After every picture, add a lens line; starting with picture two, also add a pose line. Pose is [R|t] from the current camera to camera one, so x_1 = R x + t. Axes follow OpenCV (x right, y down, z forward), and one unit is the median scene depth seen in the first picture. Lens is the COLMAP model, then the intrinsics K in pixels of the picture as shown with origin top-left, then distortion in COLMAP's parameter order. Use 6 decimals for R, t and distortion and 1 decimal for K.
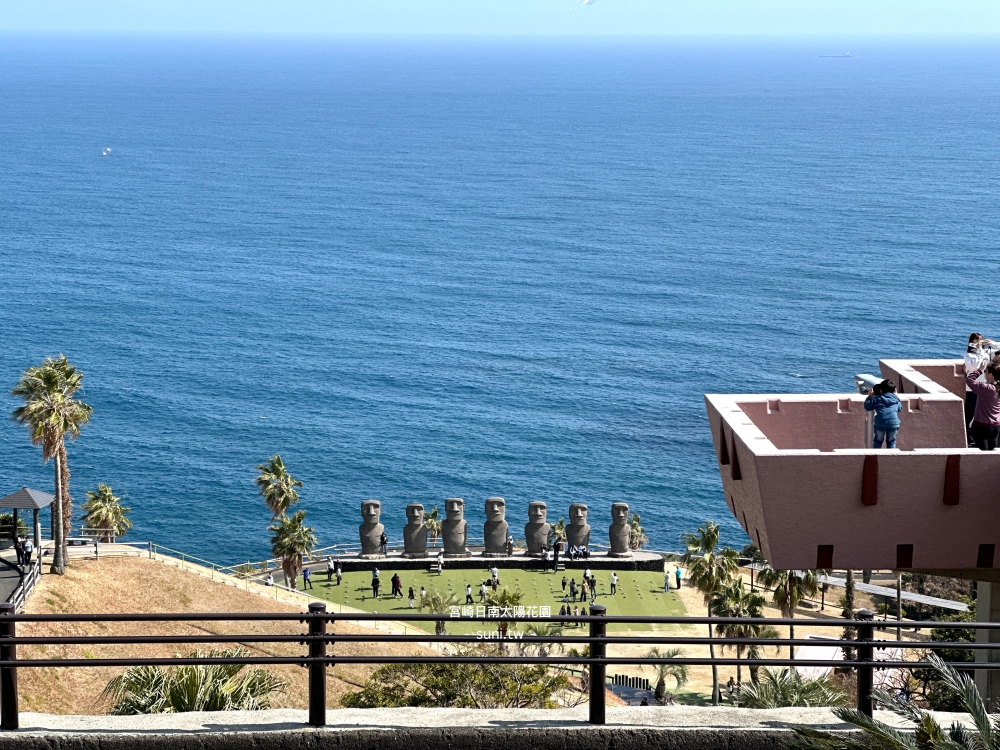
lens RADIAL K [[2229.1, 0, 502.6], [0, 2229.1, 373.9], [0, 0, 1]] dist [0.552449, 0.000000]
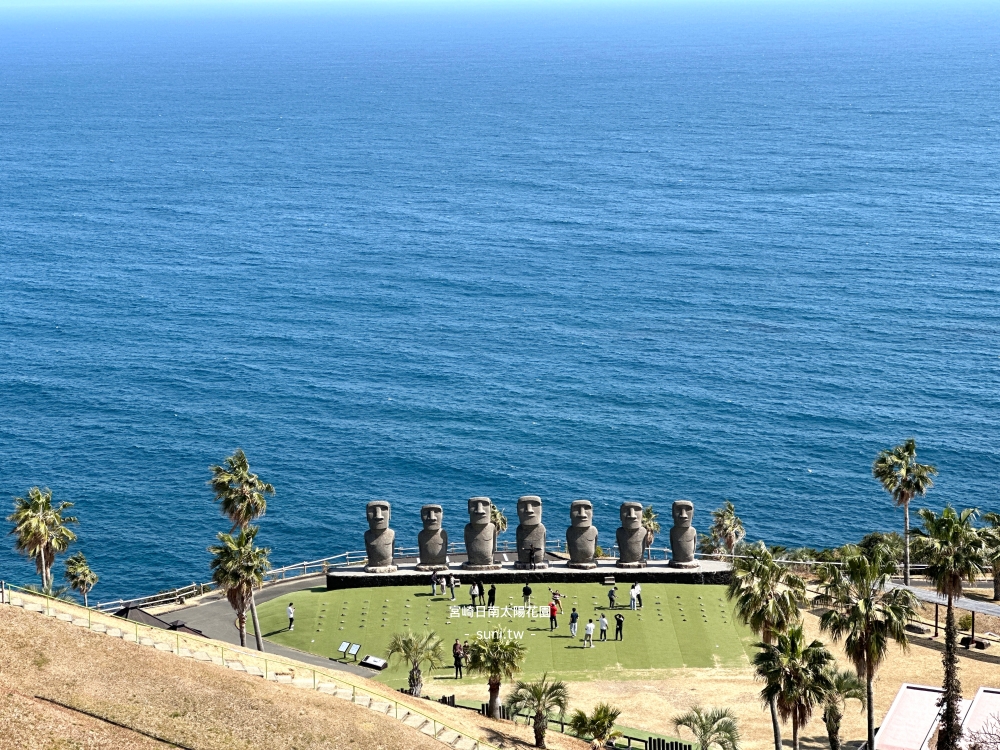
lens RADIAL K [[2229.1, 0, 496.6], [0, 2229.1, 376.0], [0, 0, 1]] dist [0.552449, 0.000000]
pose [[0.997618, -0.015570, -0.067200, 0.040862], [0.016597, 0.999753, 0.014757, -0.000899], [0.066954, -0.015837, 0.997630, 0.183498]]
